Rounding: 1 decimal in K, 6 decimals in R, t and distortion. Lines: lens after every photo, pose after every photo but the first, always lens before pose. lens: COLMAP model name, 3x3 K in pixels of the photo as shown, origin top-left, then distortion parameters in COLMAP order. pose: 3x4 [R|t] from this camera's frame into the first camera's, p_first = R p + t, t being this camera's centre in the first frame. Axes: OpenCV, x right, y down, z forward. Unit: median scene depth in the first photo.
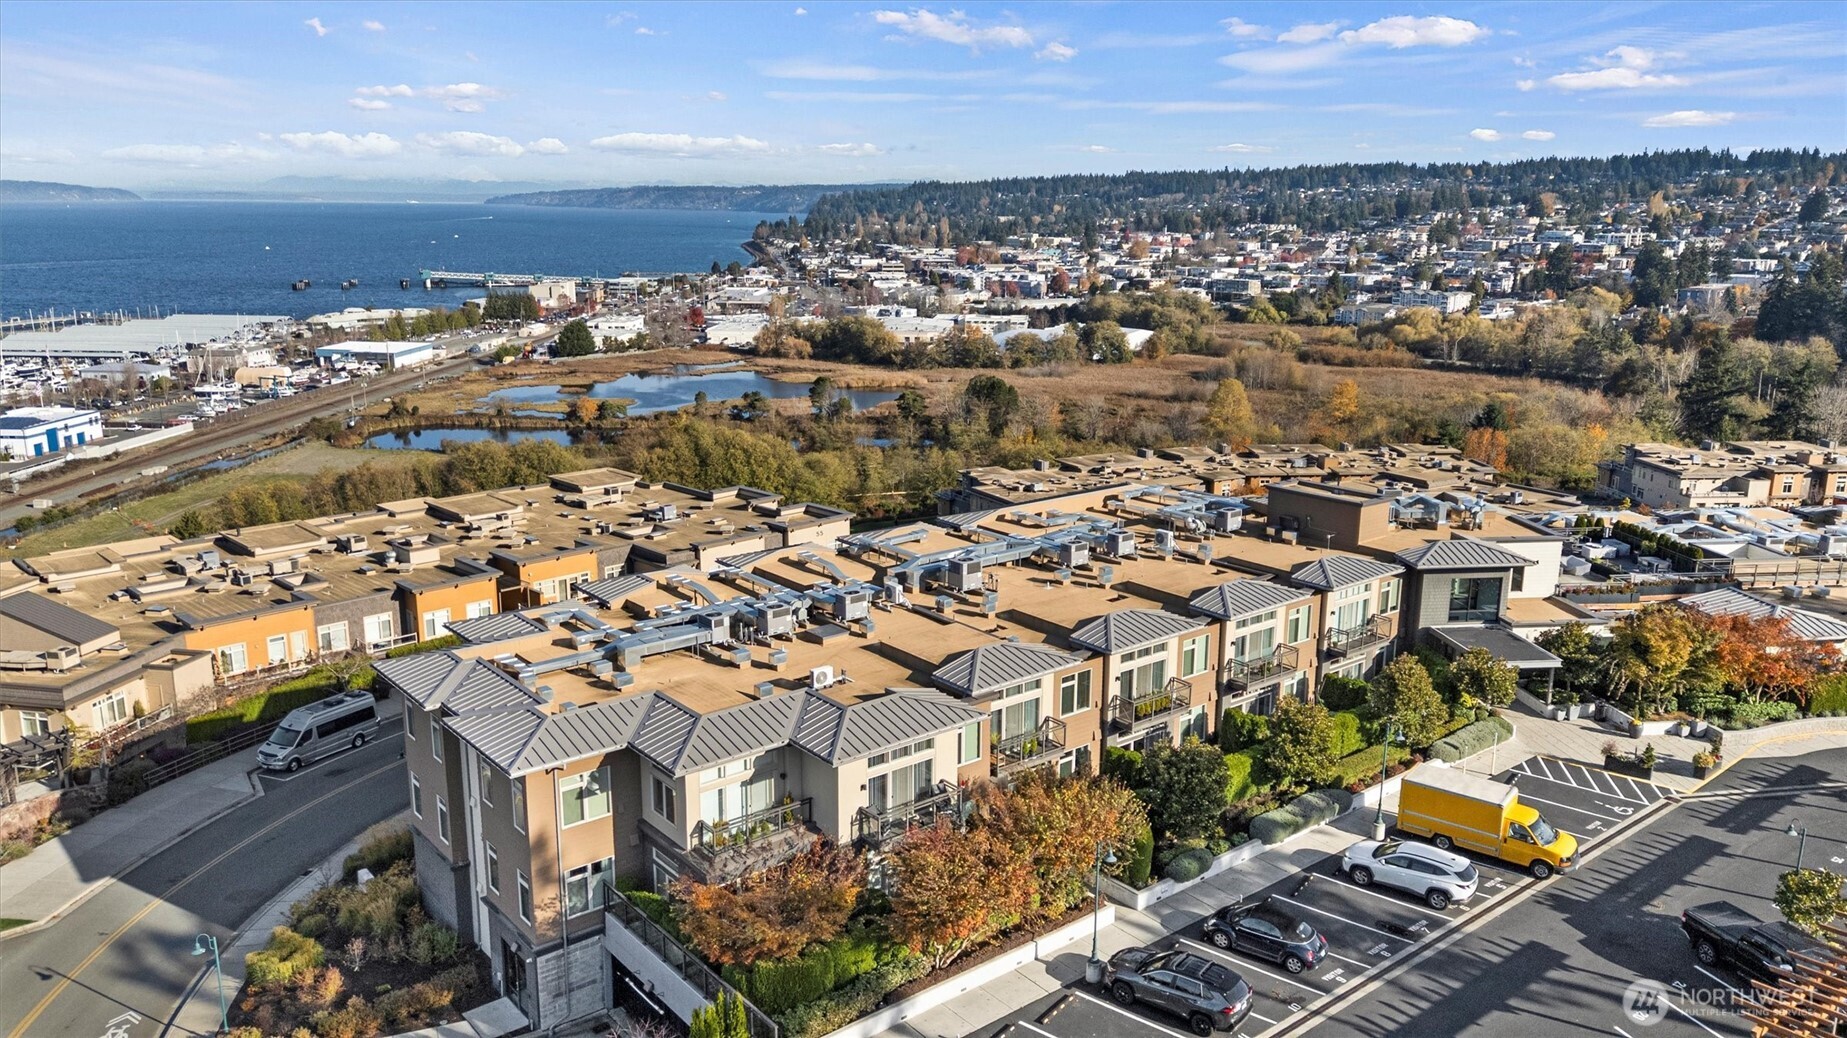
lens RADIAL K [[1349.9, 0, 923.5], [0, 1349.9, 519.0], [0, 0, 1]] dist [0.088418, -0.092847]
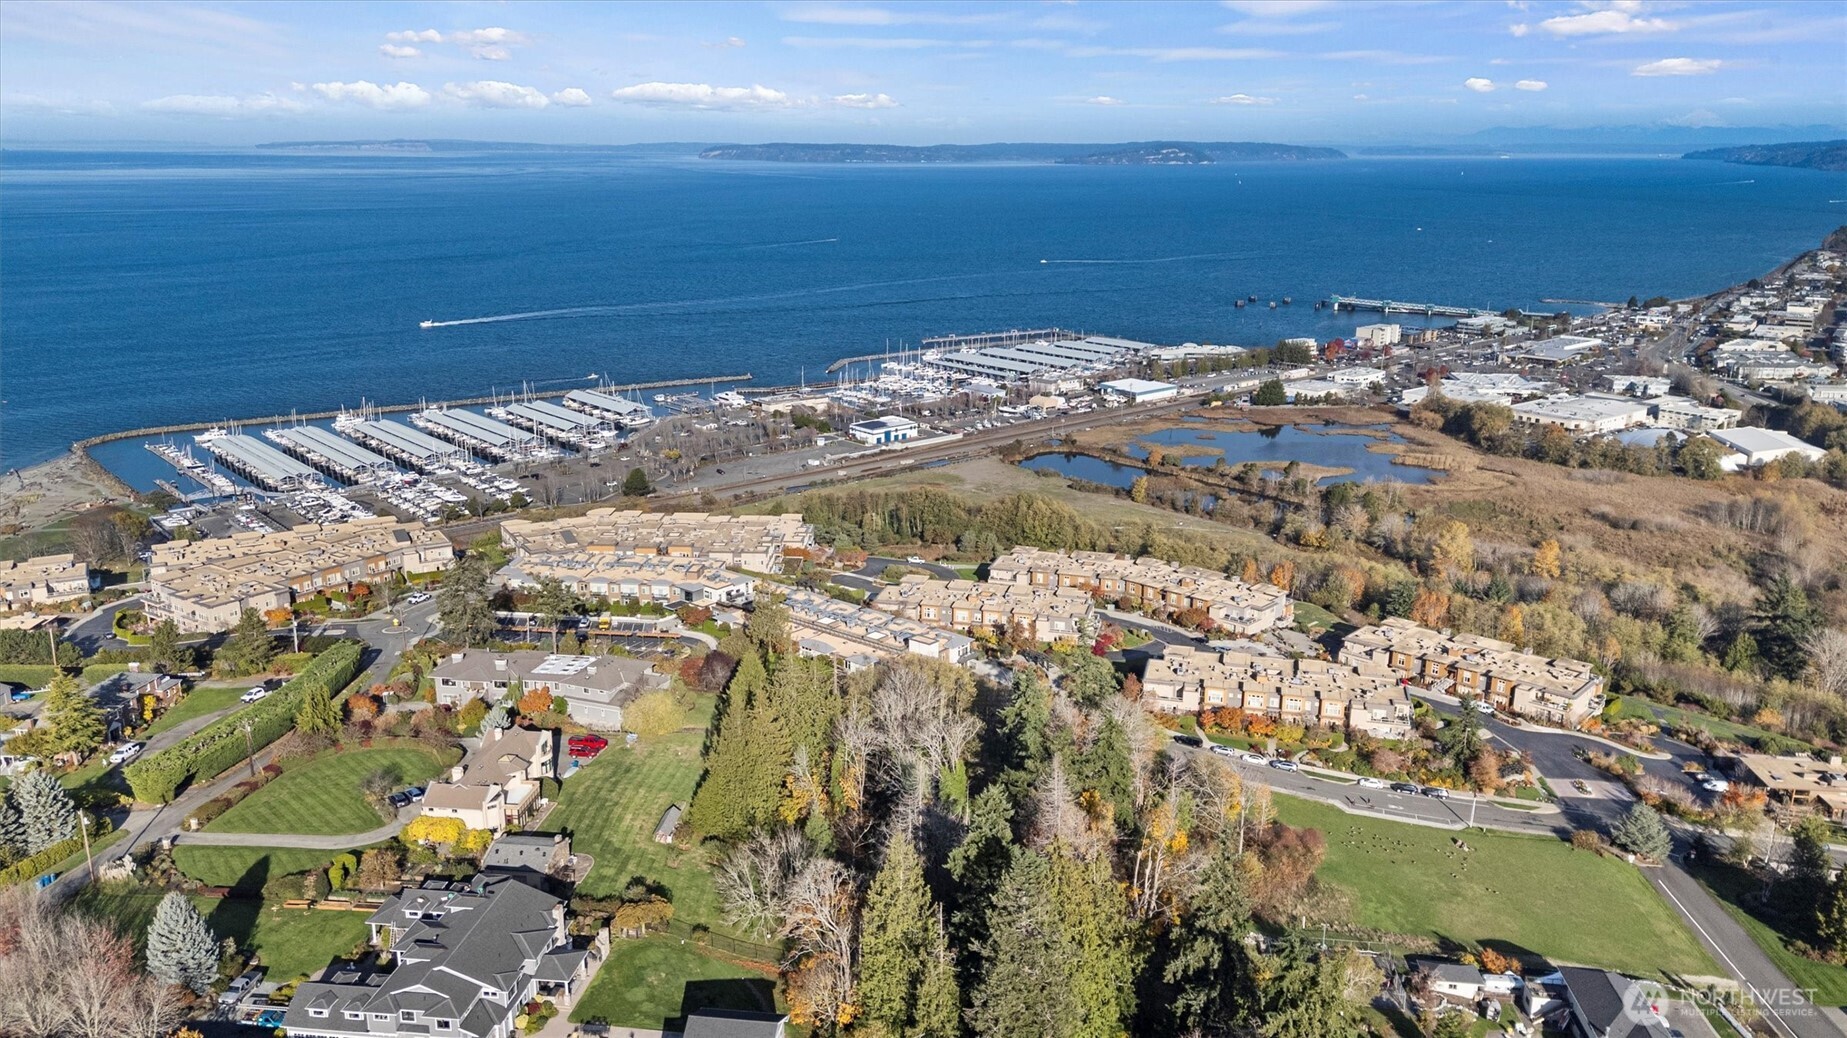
lens RADIAL K [[1349.9, 0, 923.5], [0, 1349.9, 519.0], [0, 0, 1]] dist [0.088418, -0.092847]
pose [[0.689909, 0.190245, -0.698450, 0.514600], [-0.165341, 0.980757, 0.103821, -0.100779], [0.704761, 0.043855, 0.708088, -0.212446]]
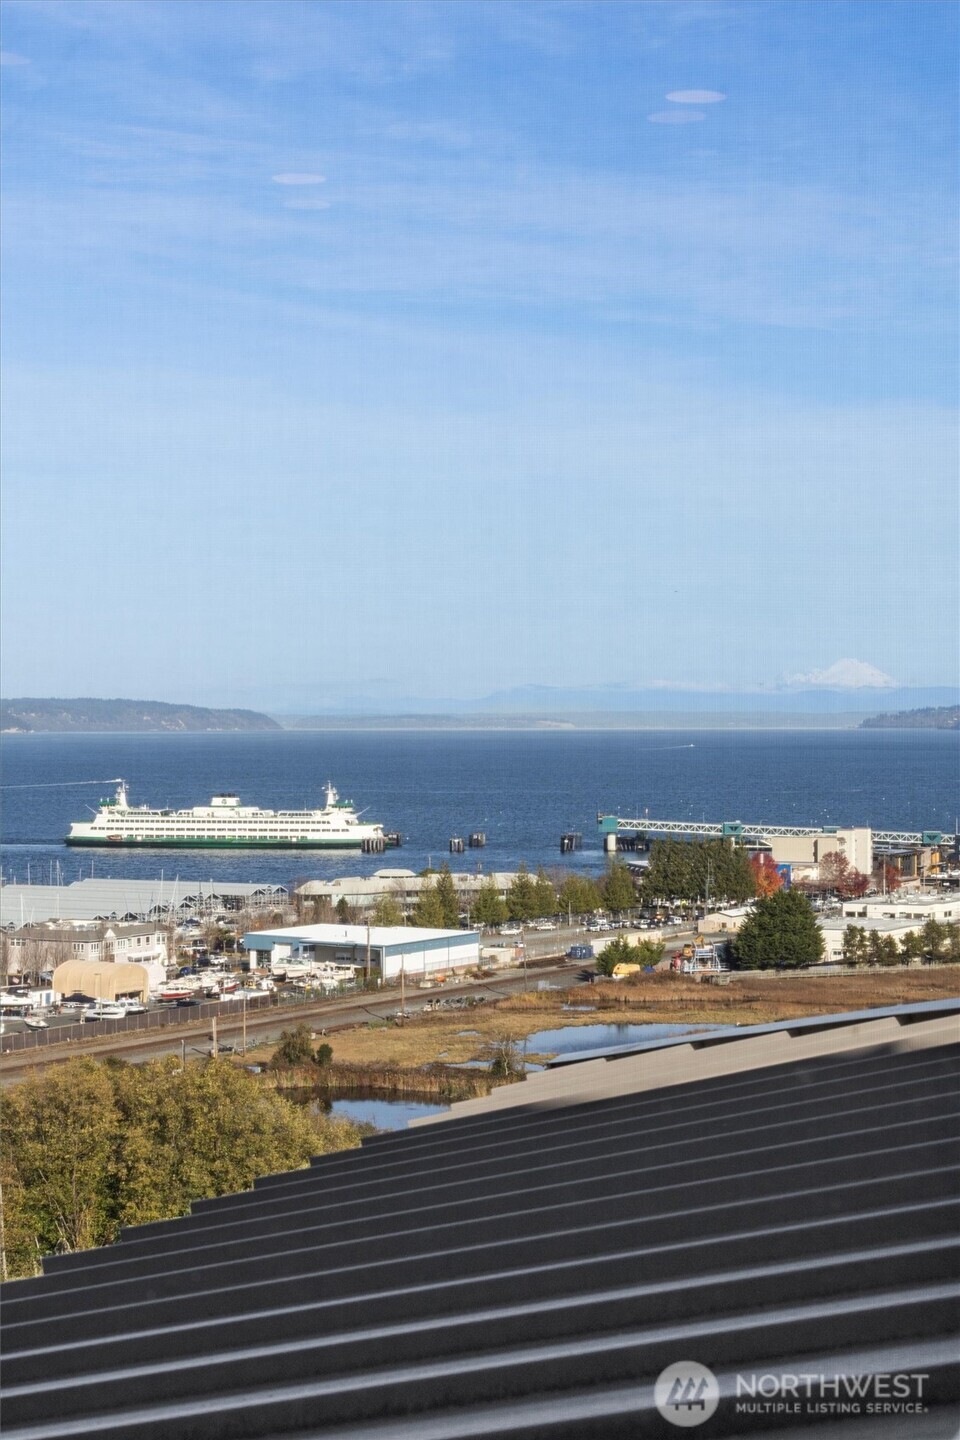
lens RADIAL K [[2840.5, 0, 480.0], [0, 2840.5, 720.0], [0, 0, 1]] dist [-0.006644, -0.211911]
pose [[0.905013, -0.005980, -0.425342, 0.049705], [-0.091523, 0.973747, -0.208425, 0.001192], [0.415421, 0.227556, 0.880706, 0.151129]]
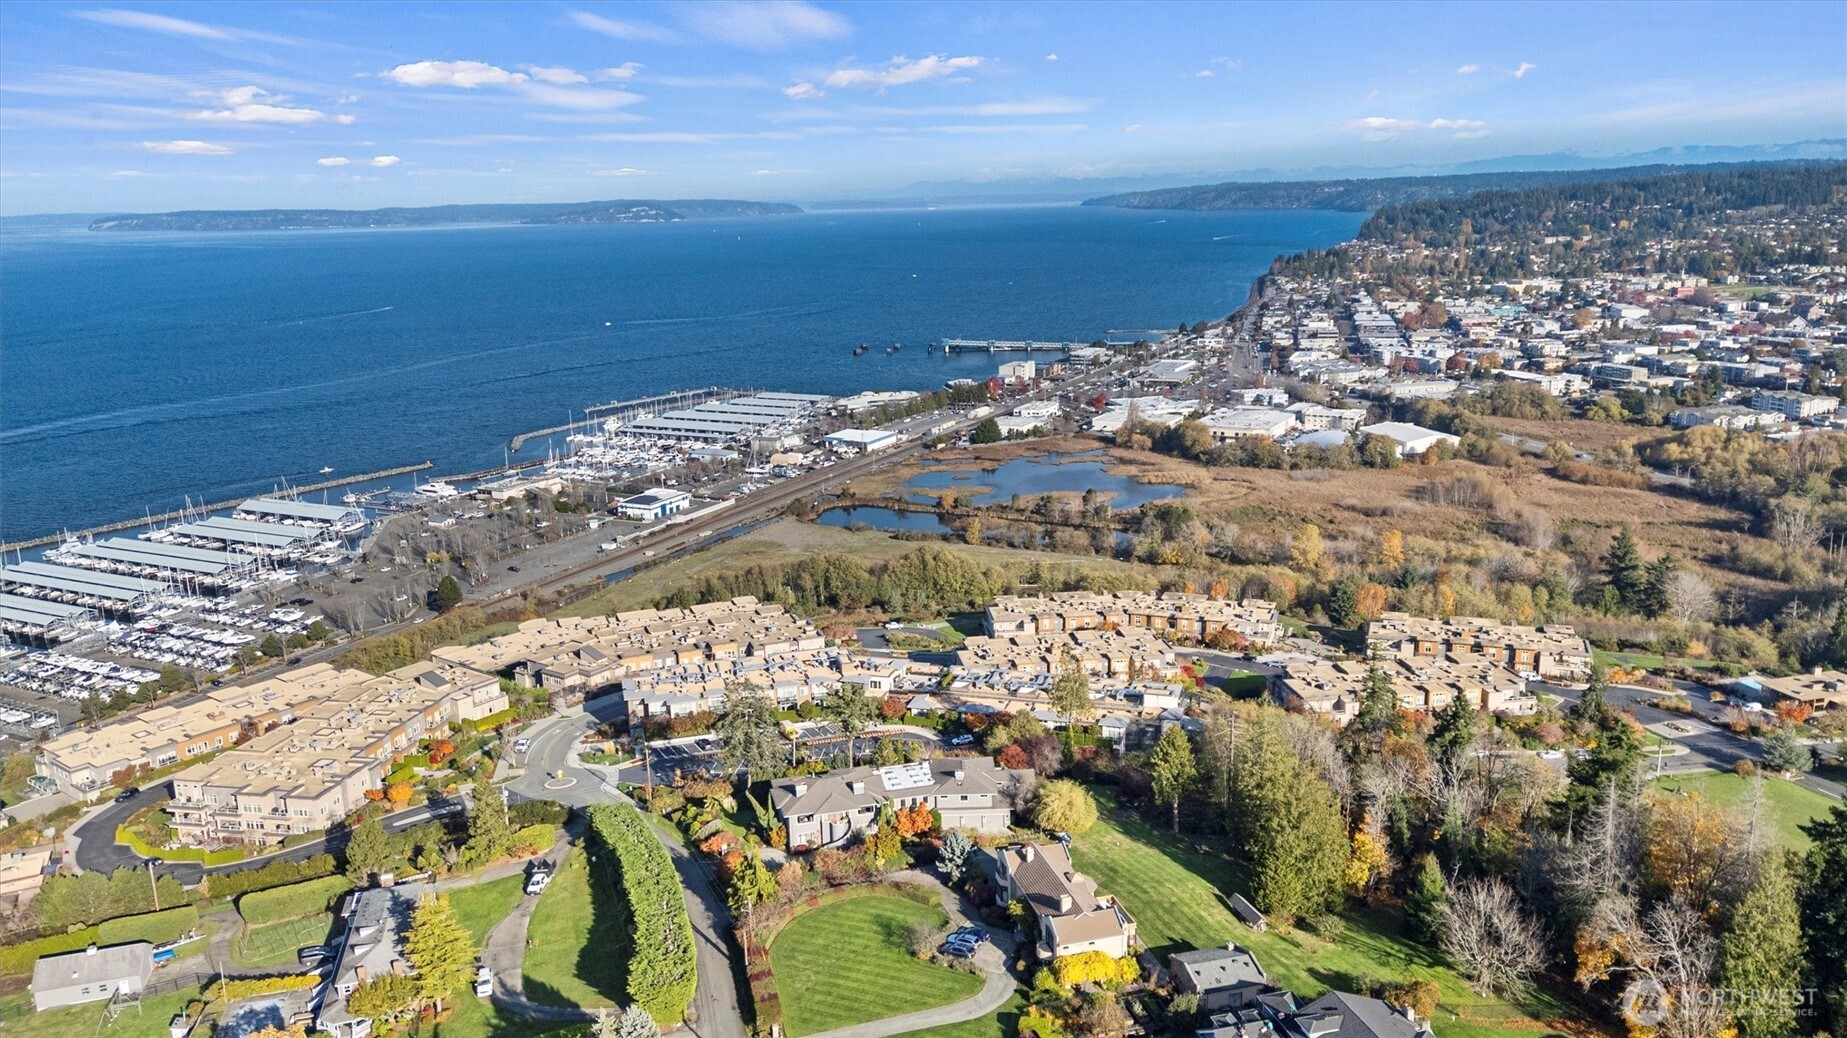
lens RADIAL K [[1349.9, 0, 923.5], [0, 1349.9, 519.0], [0, 0, 1]] dist [0.088418, -0.092847]
pose [[0.911597, 0.067250, -0.405547, 0.285005], [-0.063858, 0.997719, 0.021904, -0.072561], [0.406095, 0.005930, 0.913812, -0.348914]]
